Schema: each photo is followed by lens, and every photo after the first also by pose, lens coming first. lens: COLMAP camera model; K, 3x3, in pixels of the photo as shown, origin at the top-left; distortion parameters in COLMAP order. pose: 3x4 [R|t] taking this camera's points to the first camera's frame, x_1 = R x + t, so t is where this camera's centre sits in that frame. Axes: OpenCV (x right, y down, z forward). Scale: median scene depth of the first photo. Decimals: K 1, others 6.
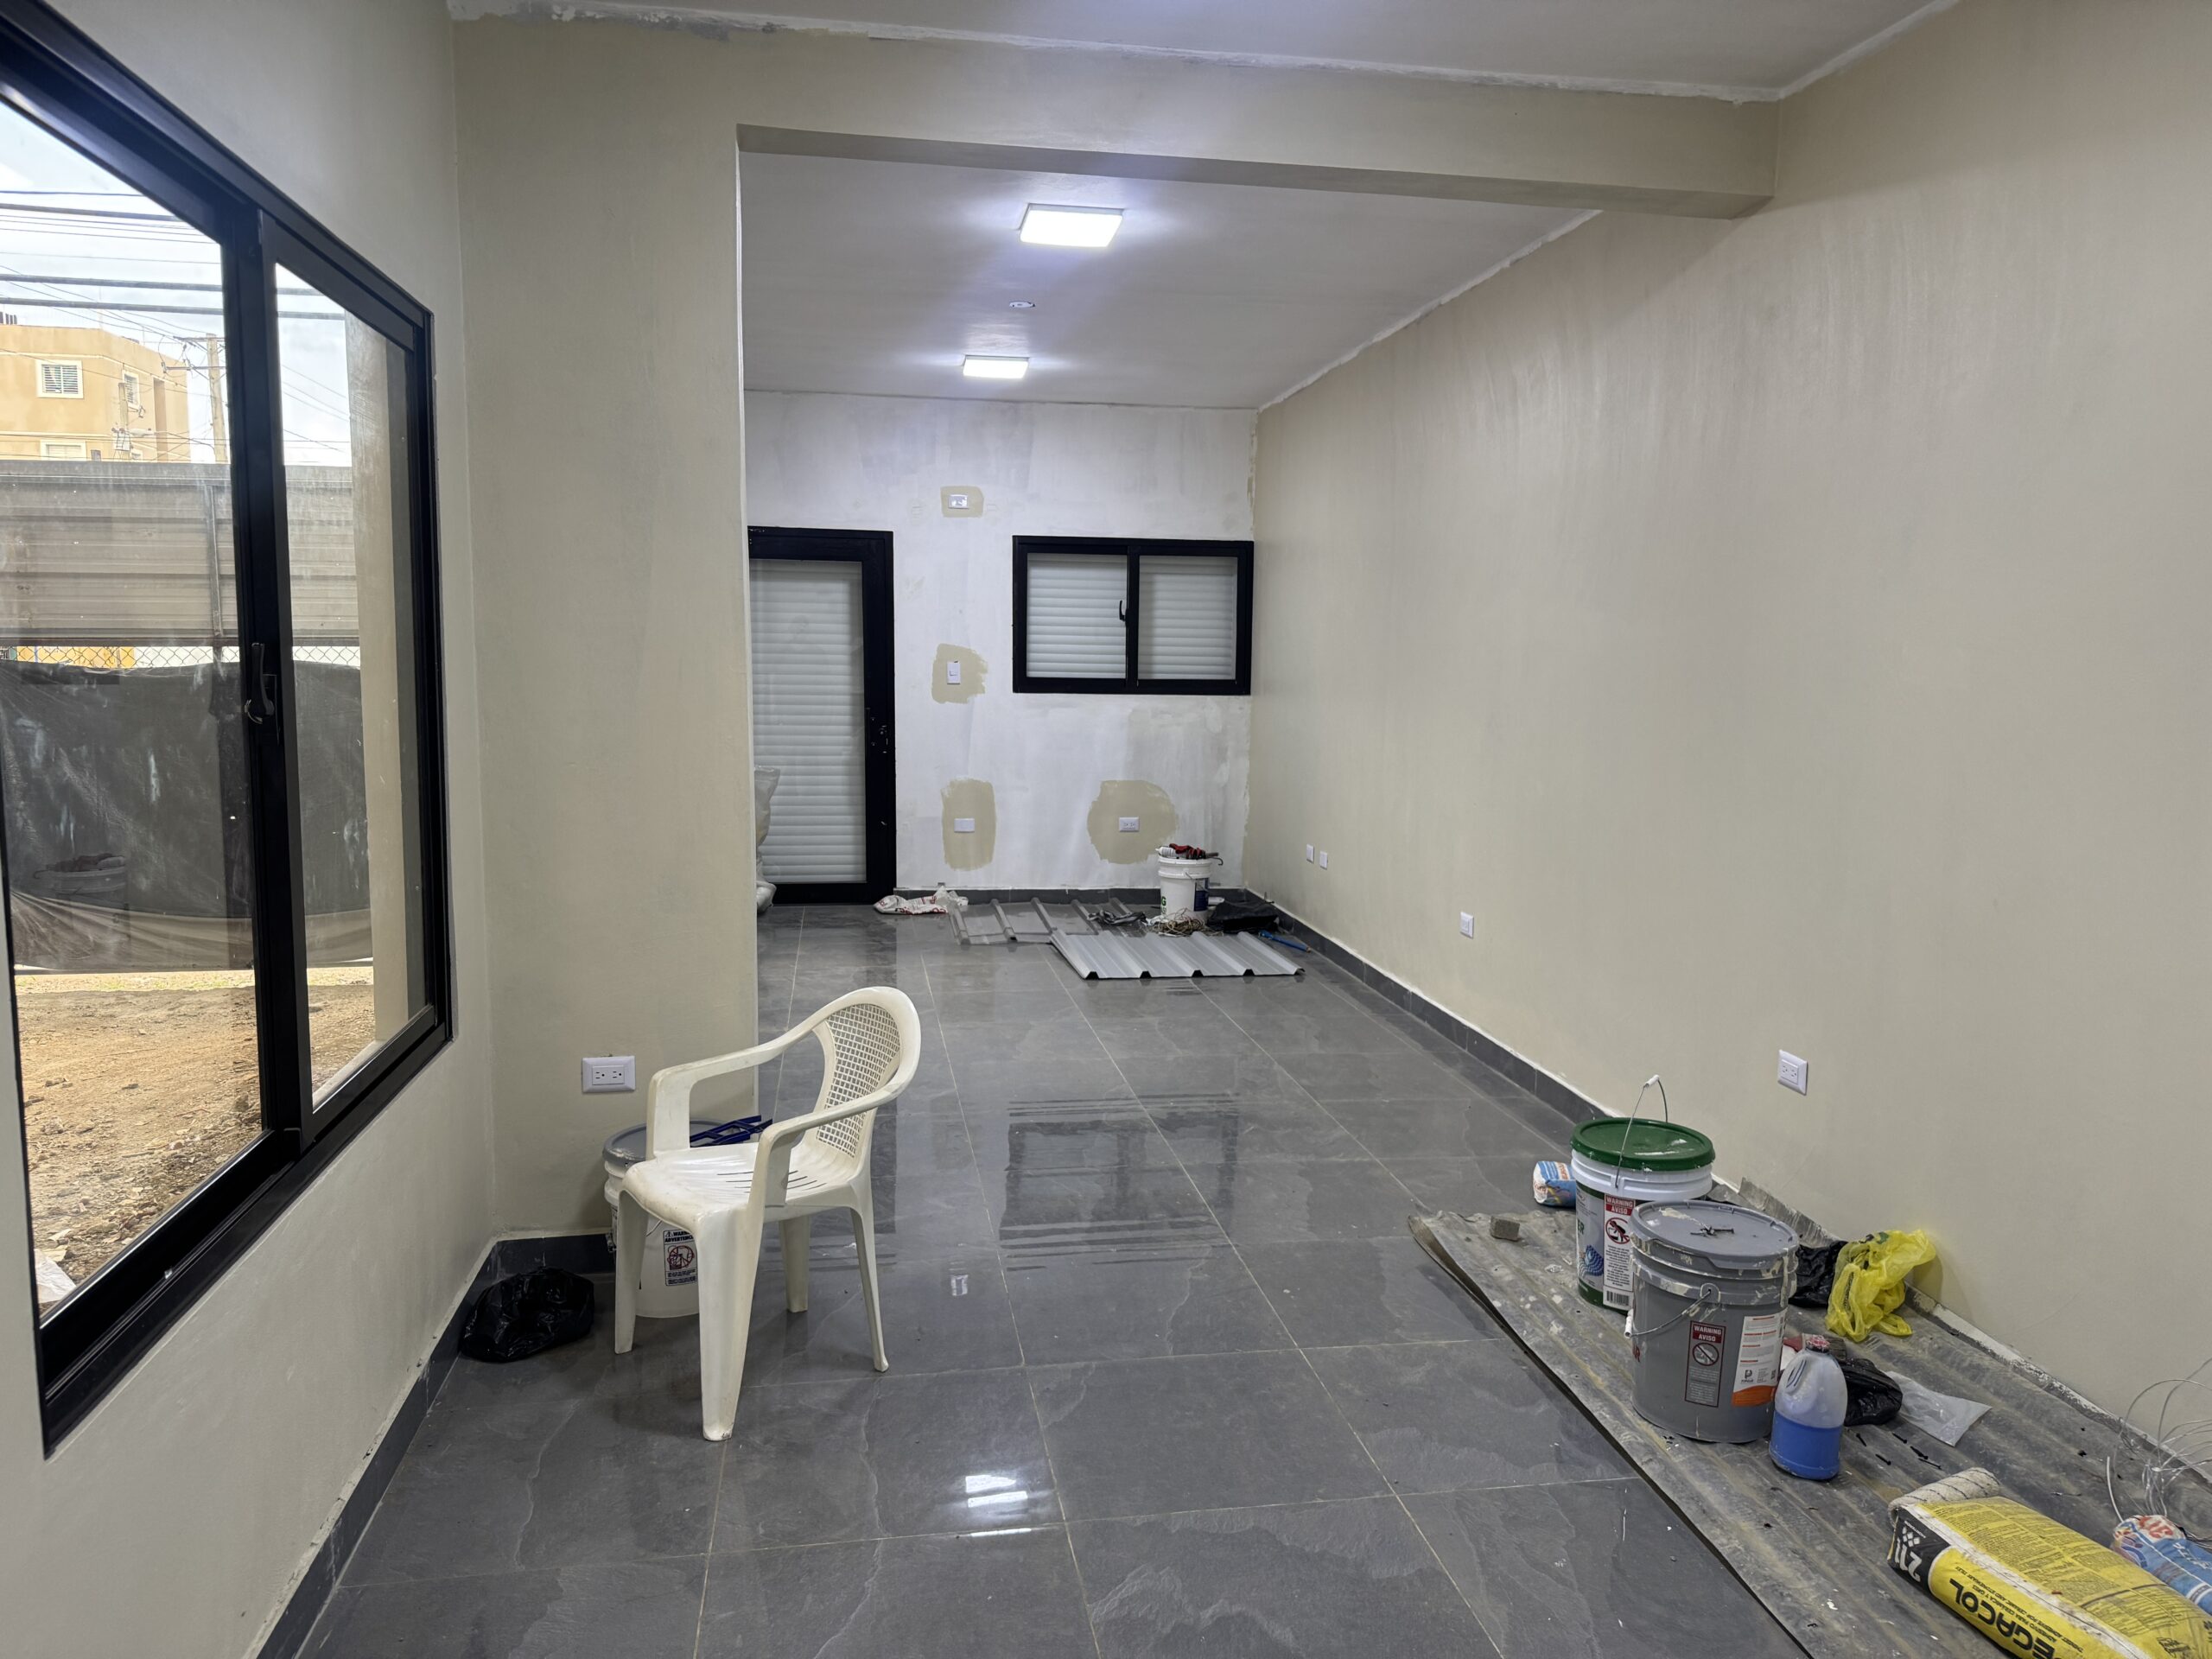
lens RADIAL K [[1532.7, 0, 1106.0], [0, 1532.7, 829.5], [0, 0, 1]] dist [0.069532, -0.103825]
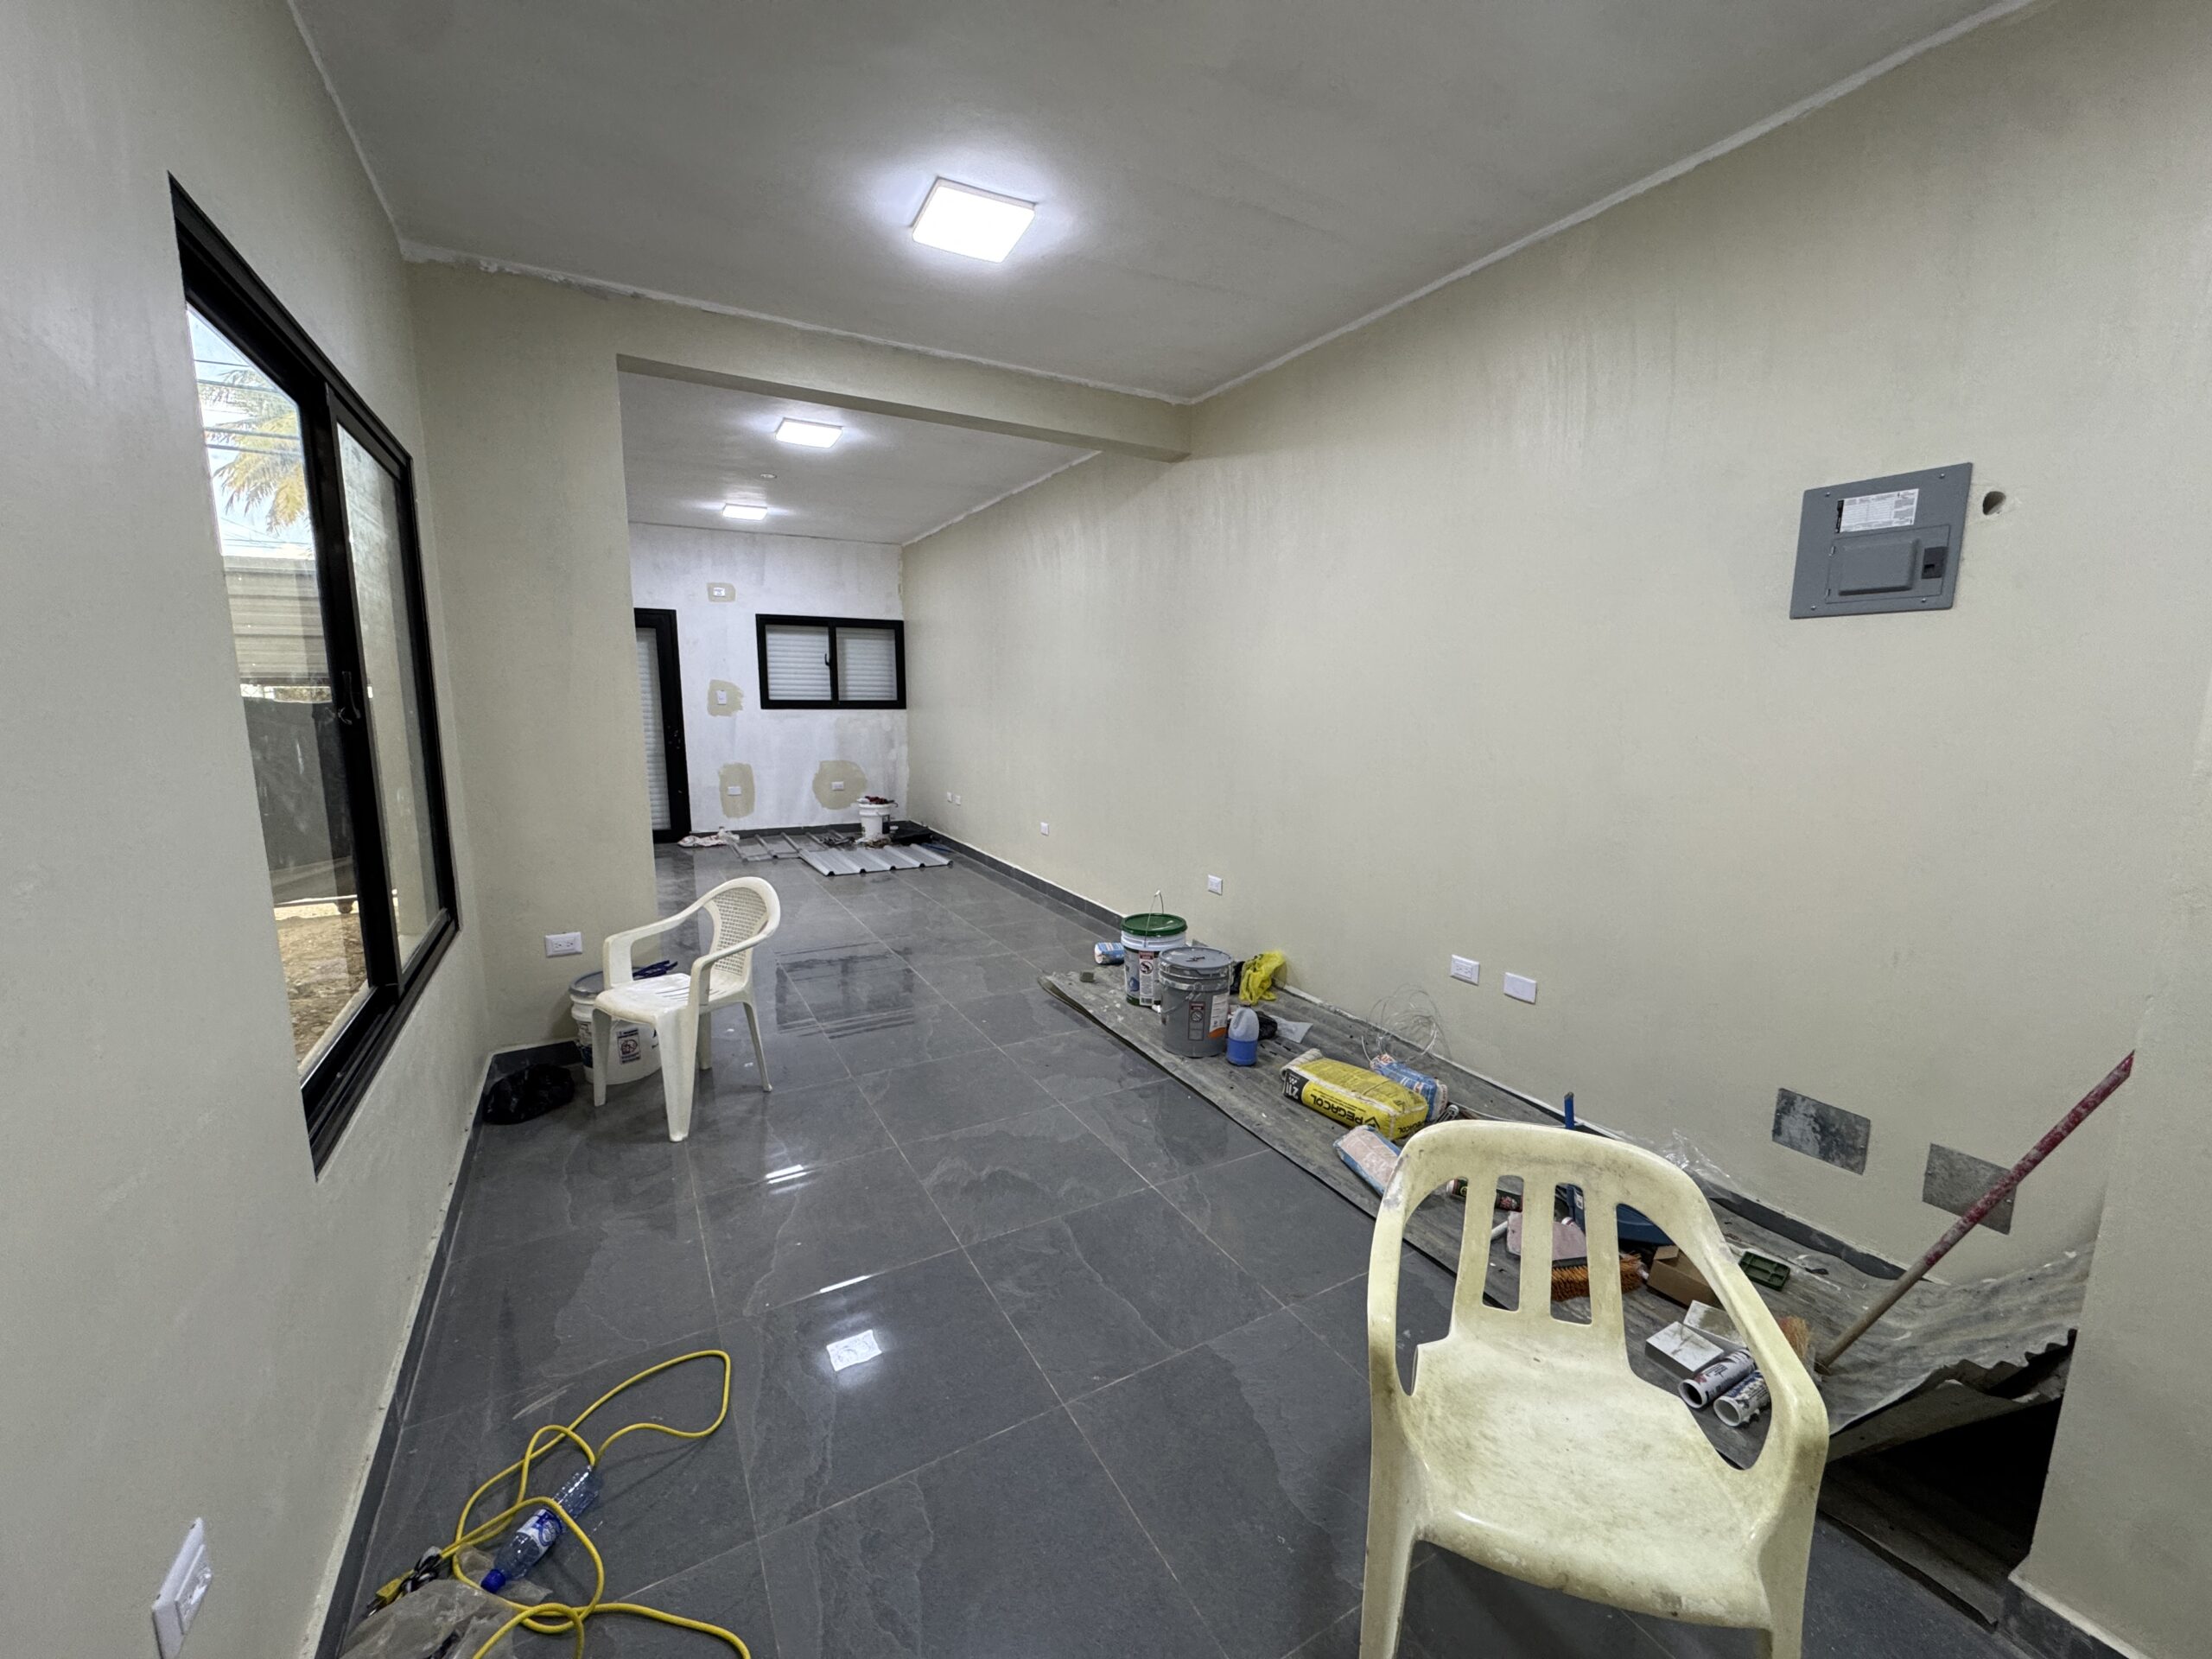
lens RADIAL K [[882.7, 0, 1106.0], [0, 882.7, 829.5], [0, 0, 1]] dist [-0.001926, -0.000200]
pose [[0.937448, -0.059253, 0.343045, -0.098382], [0.044263, 0.997698, 0.051370, 0.016189], [-0.345299, -0.032973, 0.937913, -0.054933]]
